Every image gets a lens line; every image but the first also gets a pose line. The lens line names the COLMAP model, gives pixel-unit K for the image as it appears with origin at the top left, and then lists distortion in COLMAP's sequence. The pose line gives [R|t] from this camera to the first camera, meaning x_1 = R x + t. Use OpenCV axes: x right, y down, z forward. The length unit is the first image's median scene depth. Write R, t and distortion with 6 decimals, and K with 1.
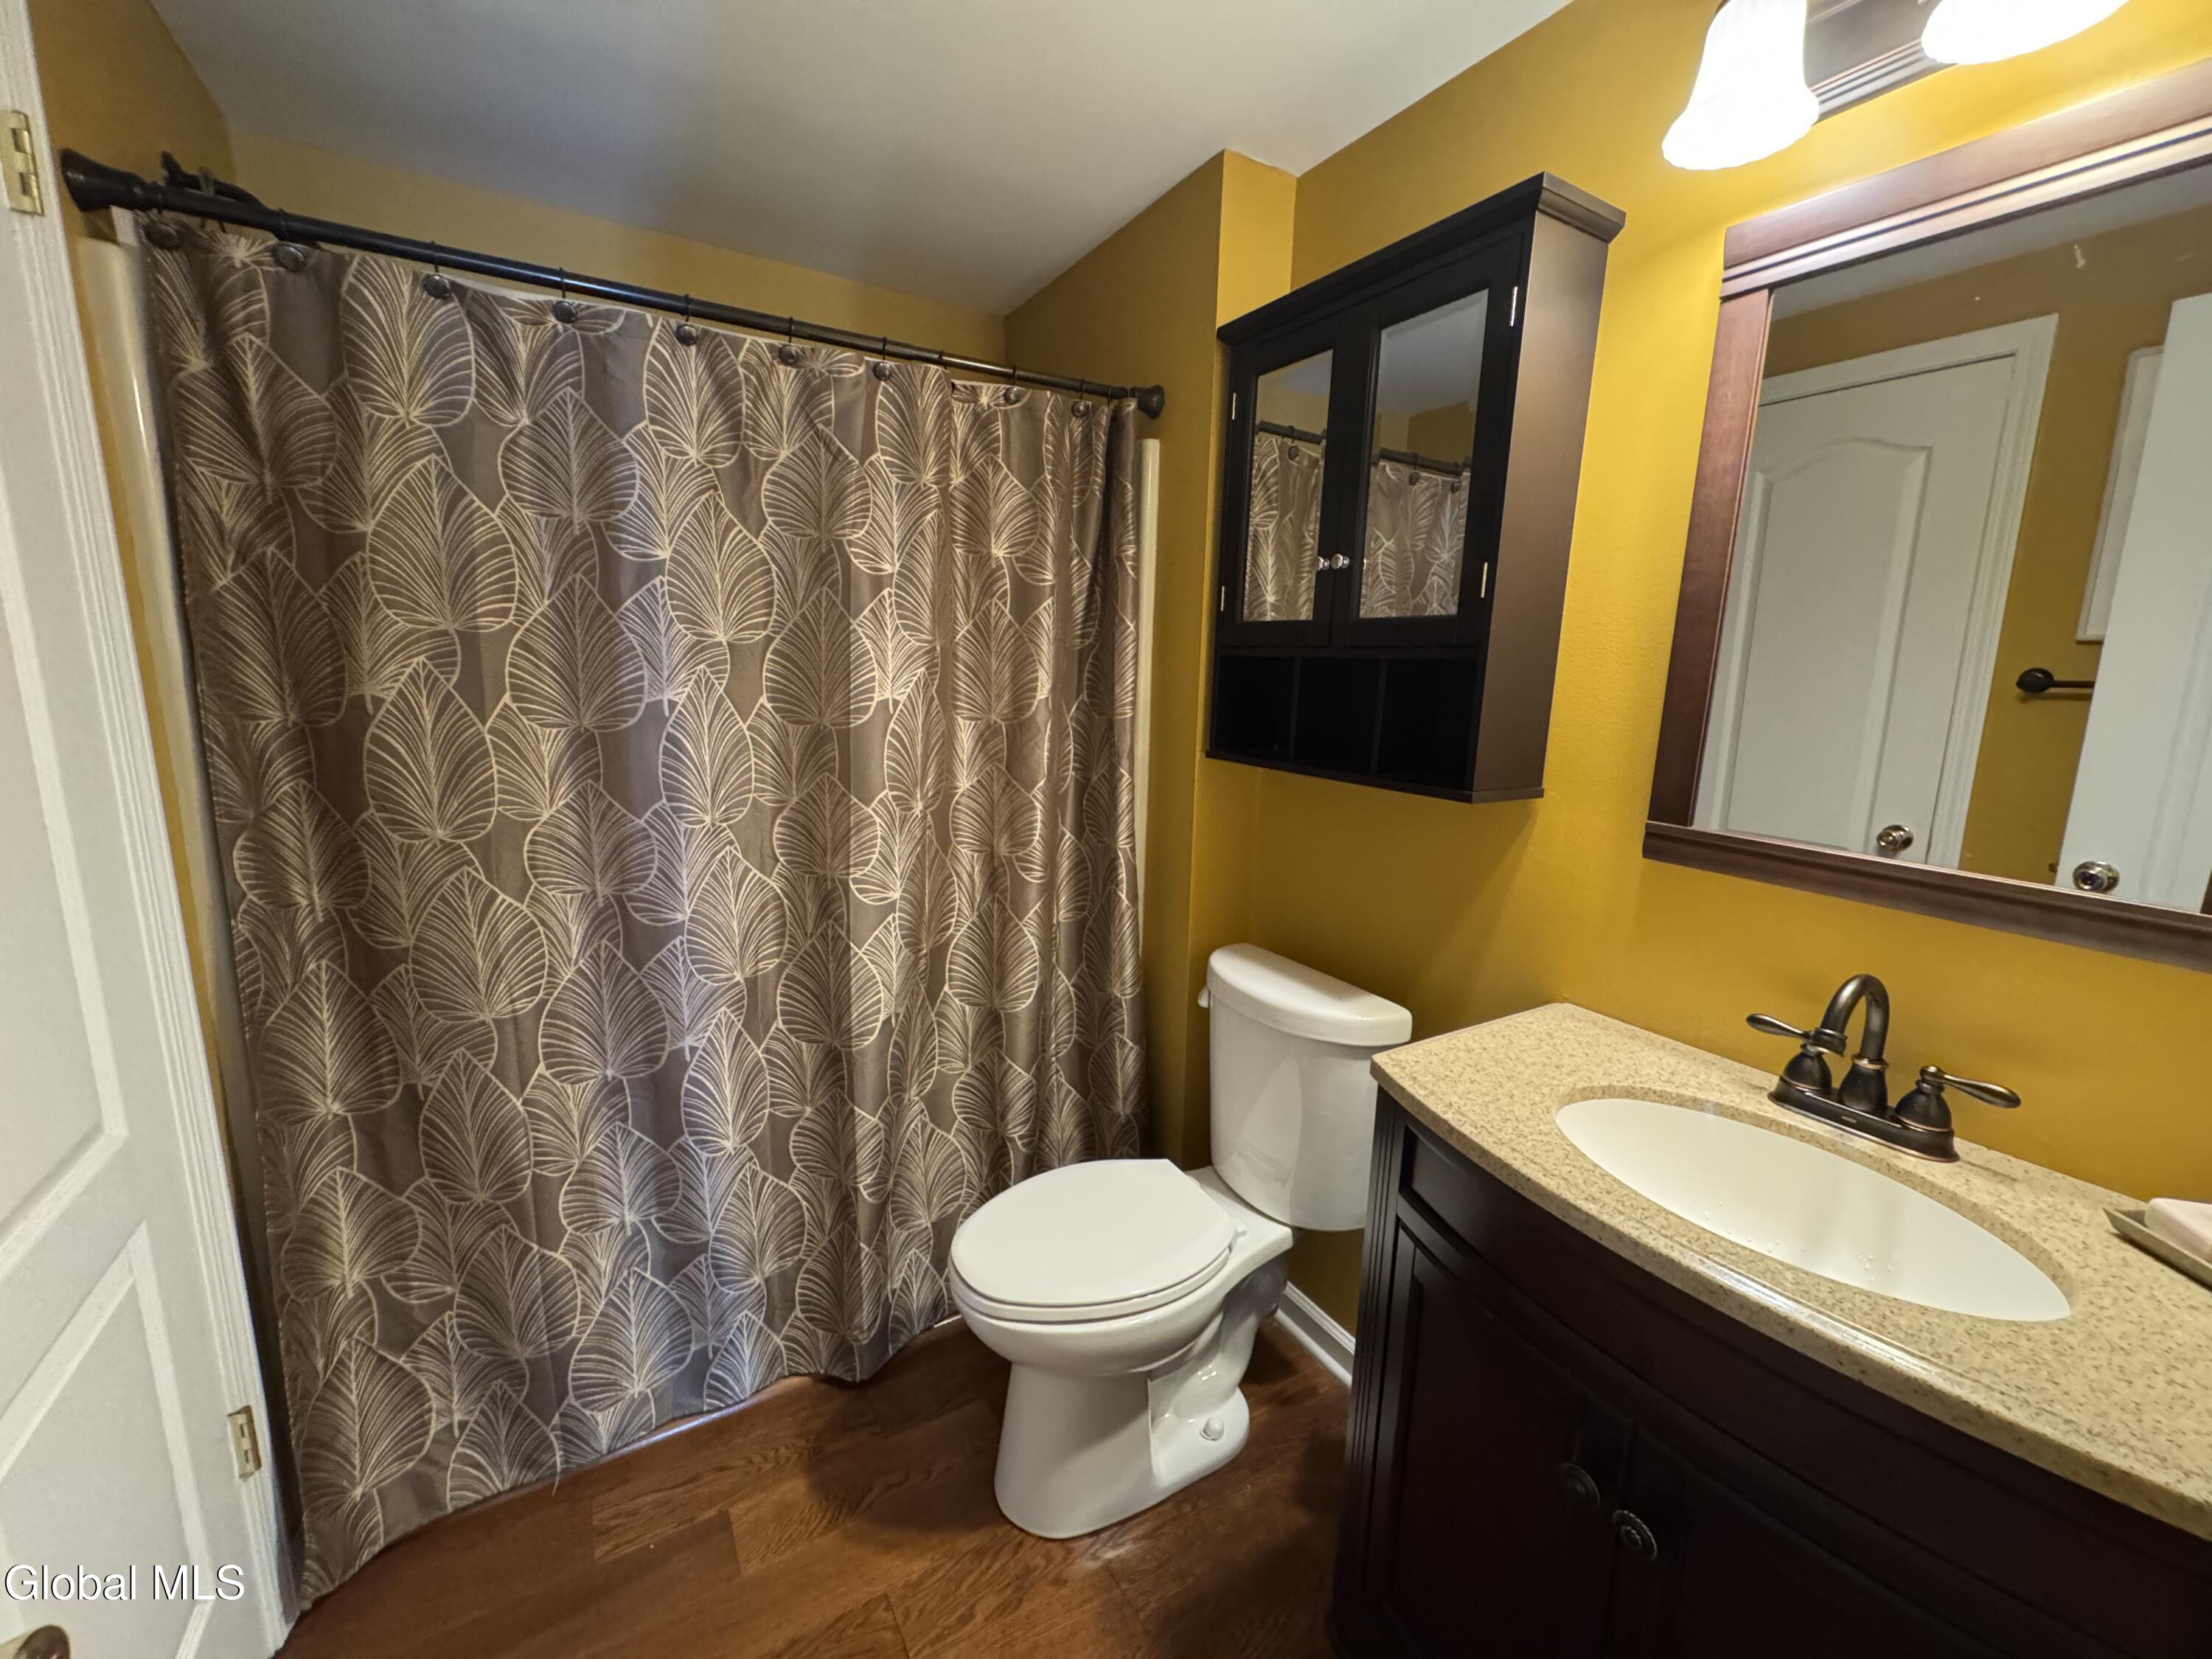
lens RADIAL K [[890.1, 0, 1102.6], [0, 890.1, 827.8], [0, 0, 1]] dist [-0.001194, -0.000367]
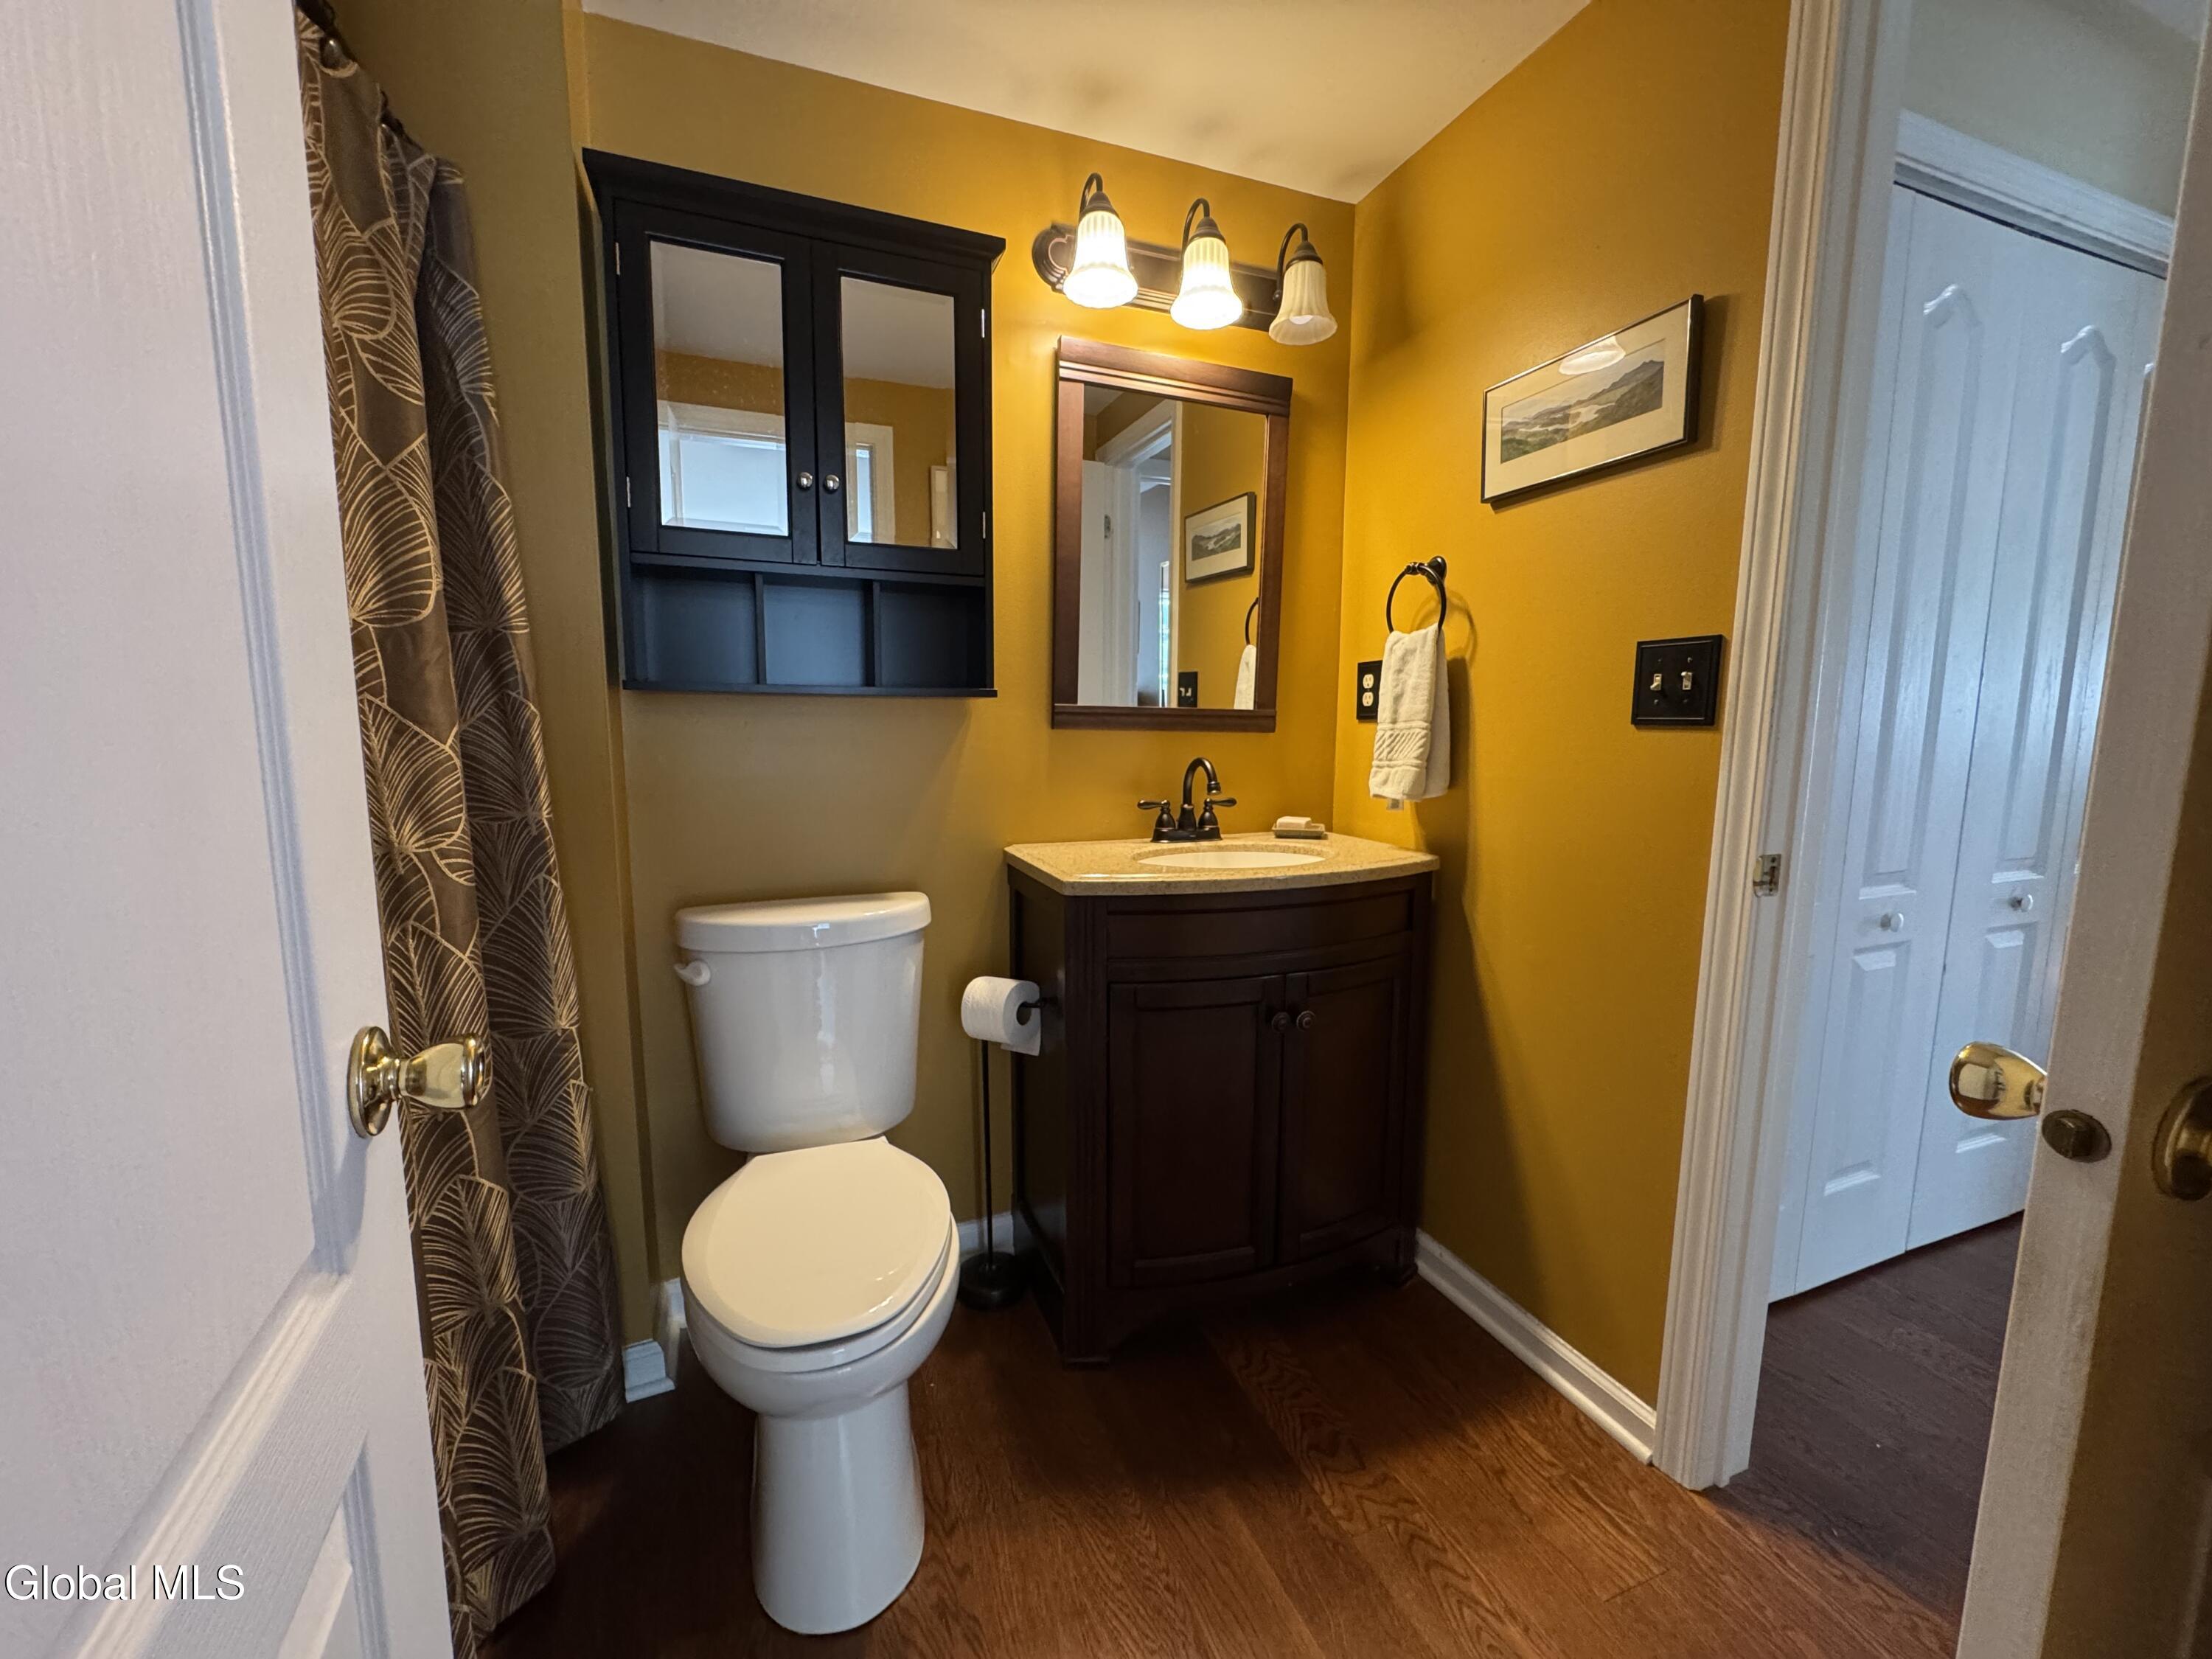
lens RADIAL K [[890.1, 0, 1102.6], [0, 890.1, 827.8], [0, 0, 1]] dist [-0.001194, -0.000367]
pose [[0.164023, -0.144404, 0.975830, -0.873973], [0.173079, 0.978095, 0.115647, 0.036274], [-0.971154, 0.149927, 0.185423, 0.641552]]
